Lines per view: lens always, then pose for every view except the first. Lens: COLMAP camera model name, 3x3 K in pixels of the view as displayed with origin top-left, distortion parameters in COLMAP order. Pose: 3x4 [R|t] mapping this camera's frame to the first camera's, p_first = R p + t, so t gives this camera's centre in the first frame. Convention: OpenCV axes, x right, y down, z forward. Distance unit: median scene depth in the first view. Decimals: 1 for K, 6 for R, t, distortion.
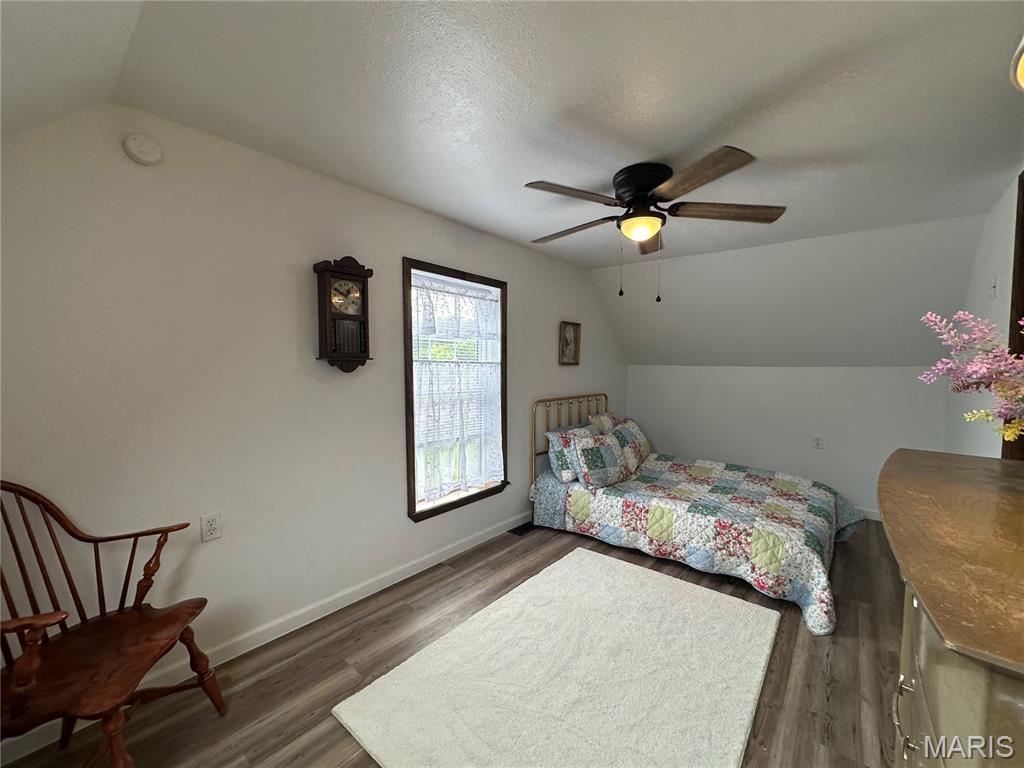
lens RADIAL K [[409.2, 0, 509.4], [0, 409.2, 386.3], [0, 0, 1]] dist [-0.006148, 0.001775]
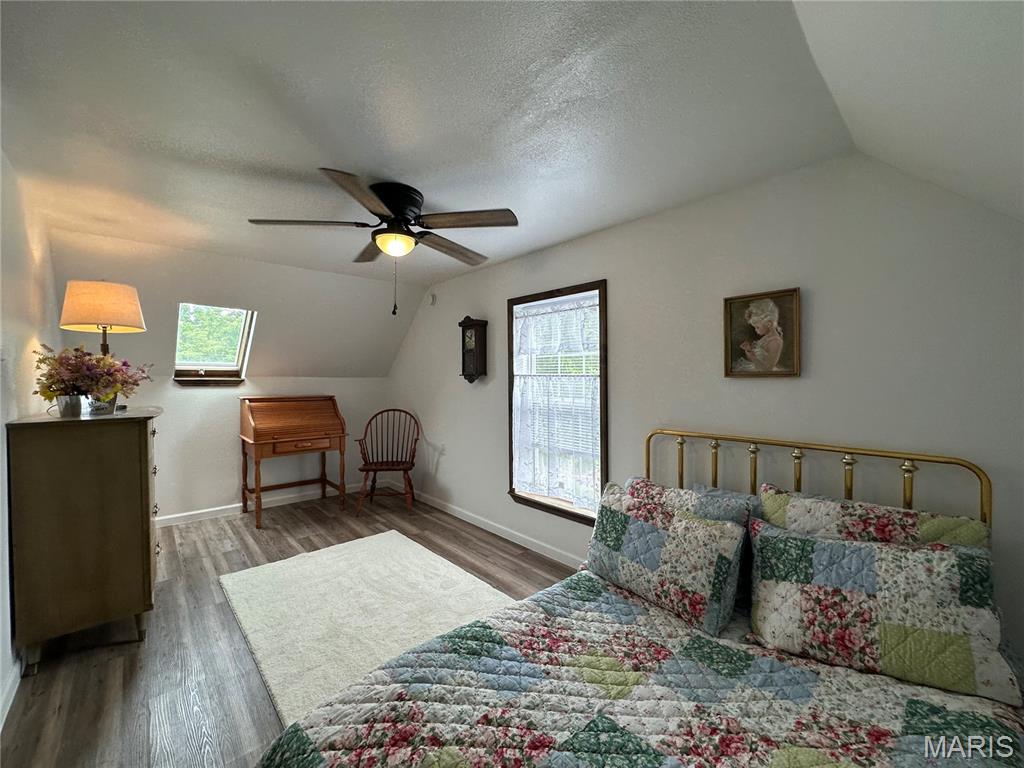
lens RADIAL K [[409.2, 0, 509.1], [0, 409.2, 381.7], [0, 0, 1]] dist [-0.006148, 0.001775]
pose [[-0.133165, 0.005681, -0.991078, 0.910108], [-0.049404, 0.998702, 0.012363, -0.048791], [0.989862, 0.050610, -0.132711, 0.993495]]
